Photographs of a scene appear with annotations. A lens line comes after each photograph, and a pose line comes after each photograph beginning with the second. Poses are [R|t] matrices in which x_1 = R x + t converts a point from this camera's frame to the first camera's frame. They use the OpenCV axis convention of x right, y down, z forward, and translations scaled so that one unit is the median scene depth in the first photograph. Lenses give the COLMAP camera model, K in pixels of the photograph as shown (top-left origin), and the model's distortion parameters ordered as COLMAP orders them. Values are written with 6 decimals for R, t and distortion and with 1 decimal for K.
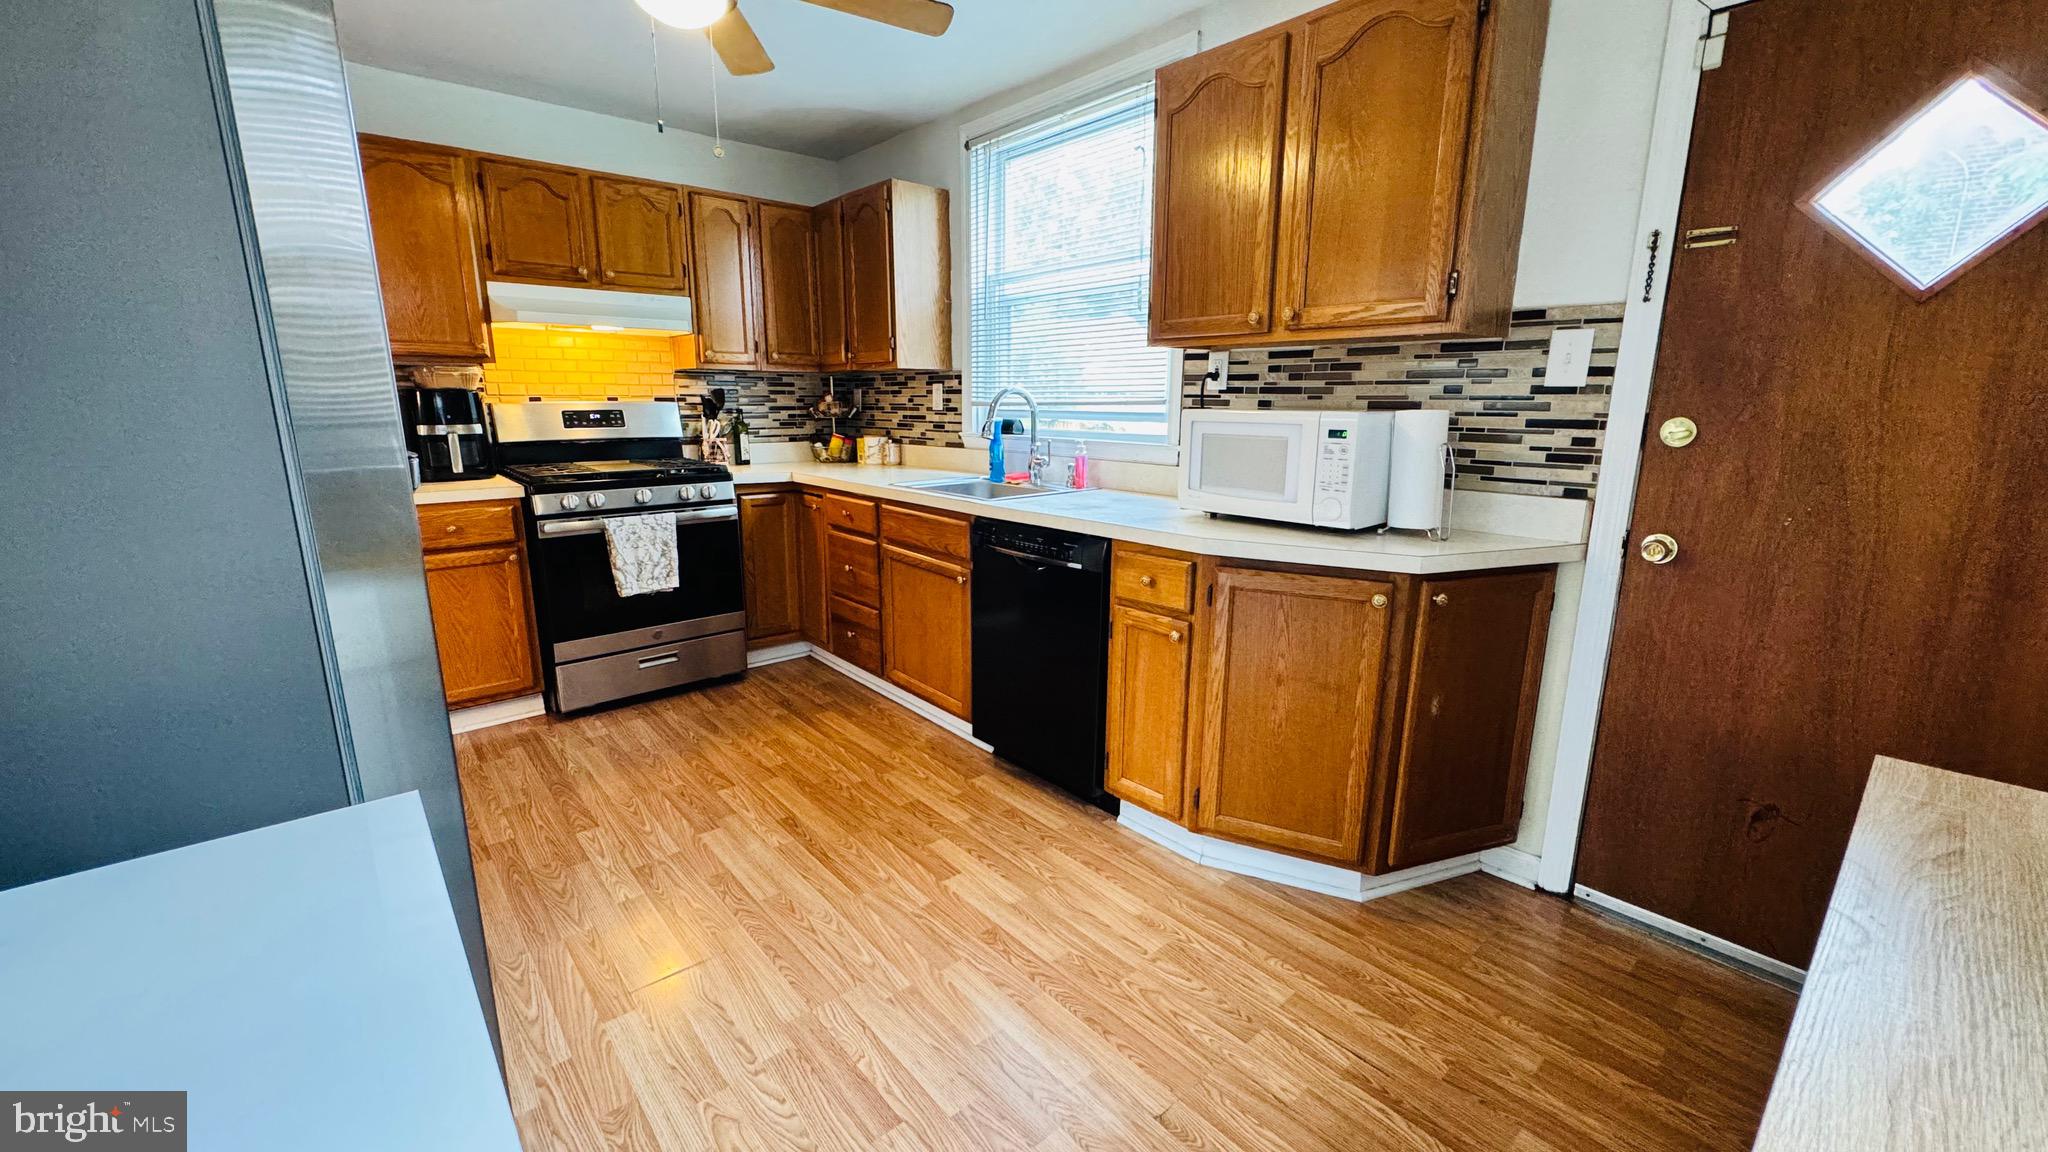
lens RADIAL K [[823.9, 0, 1028.3], [0, 823.9, 574.2], [0, 0, 1]] dist [0.003335, 0.000073]
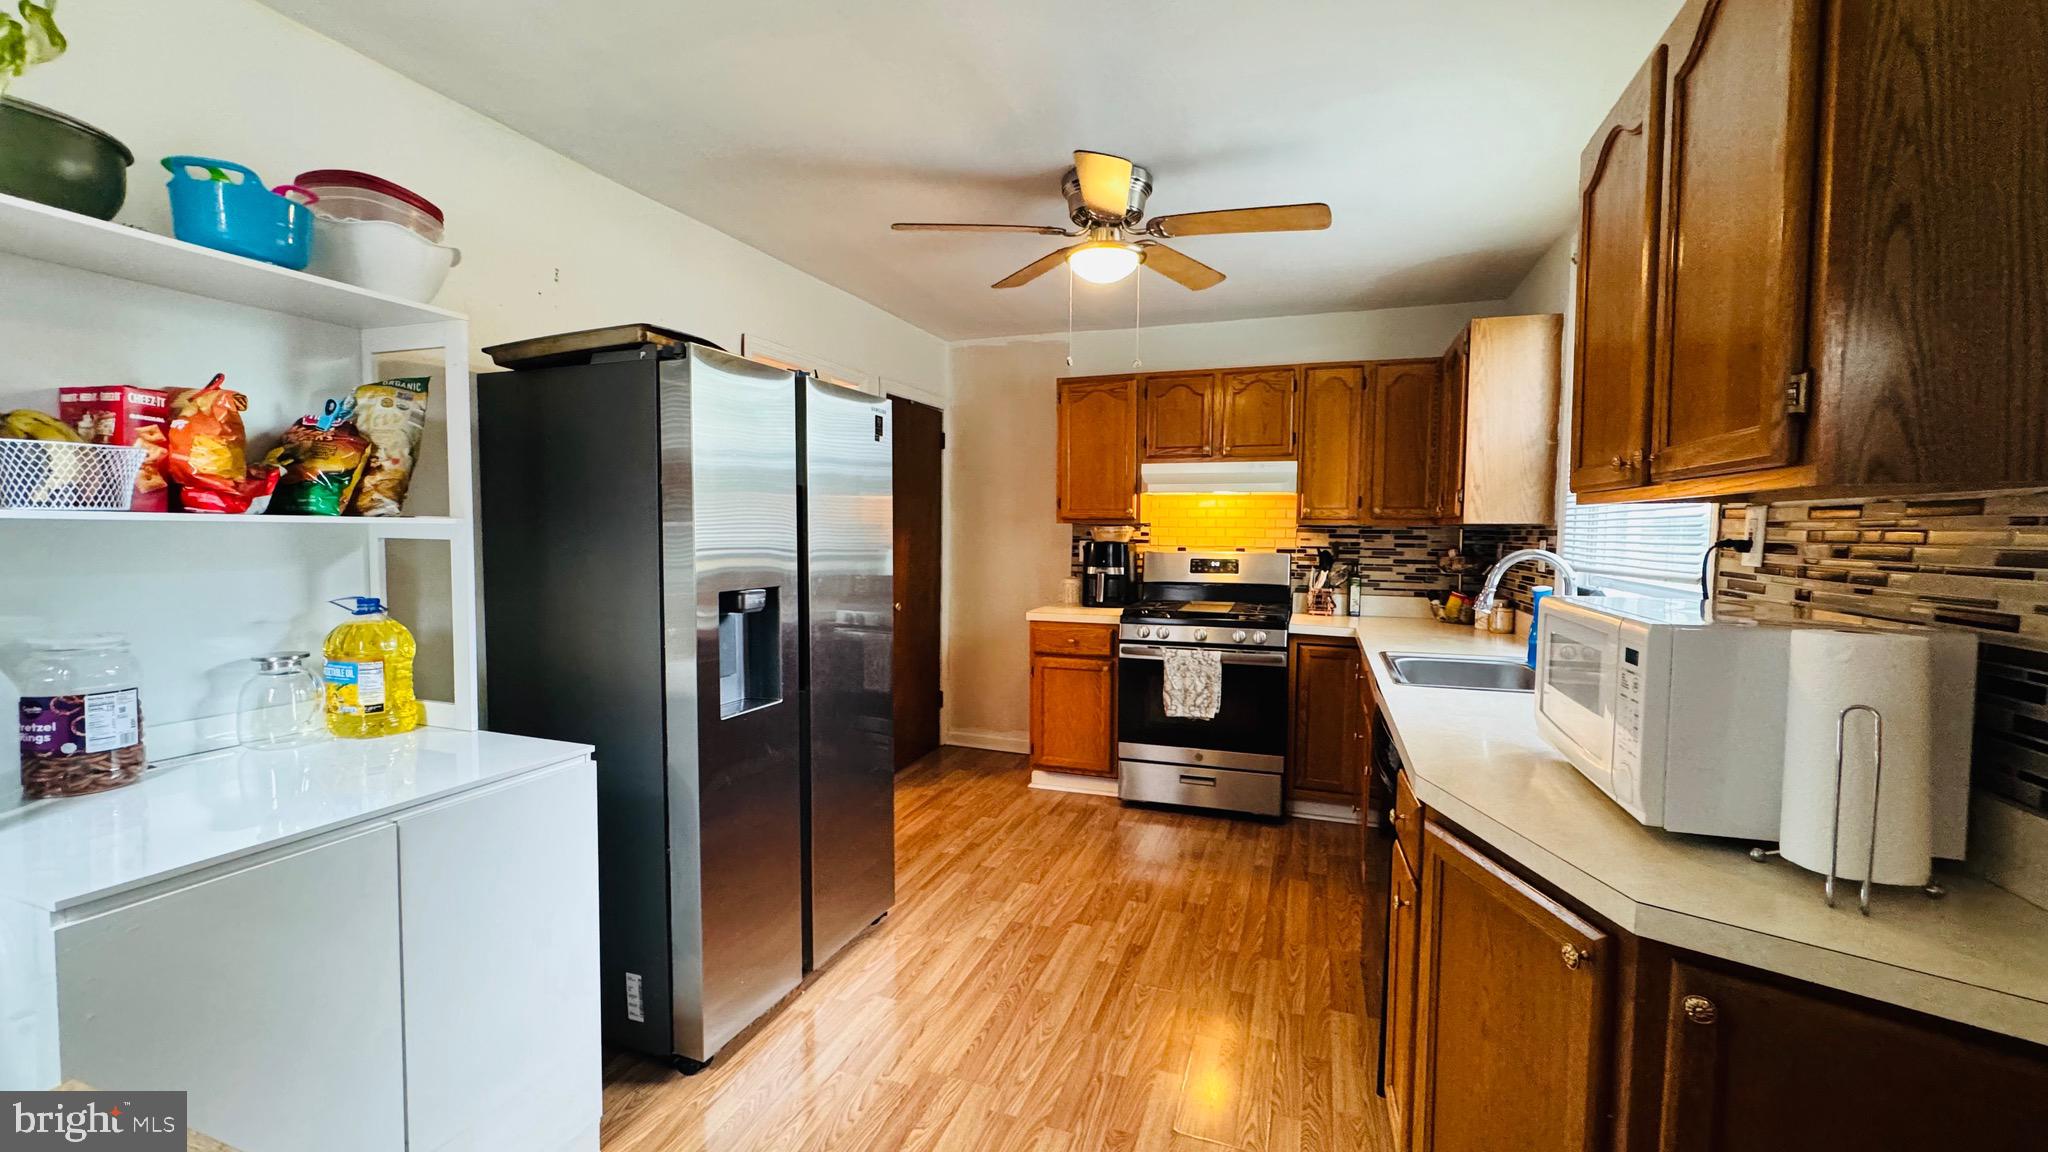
lens RADIAL K [[823.9, 0, 1016.7], [0, 823.9, 574.6], [0, 0, 1]] dist [0.003335, 0.000073]
pose [[0.487179, 0.050287, -0.871853, 0.403734], [-0.189393, 0.980665, -0.049267, -0.069347], [0.852518, 0.189125, 0.487283, 0.195461]]
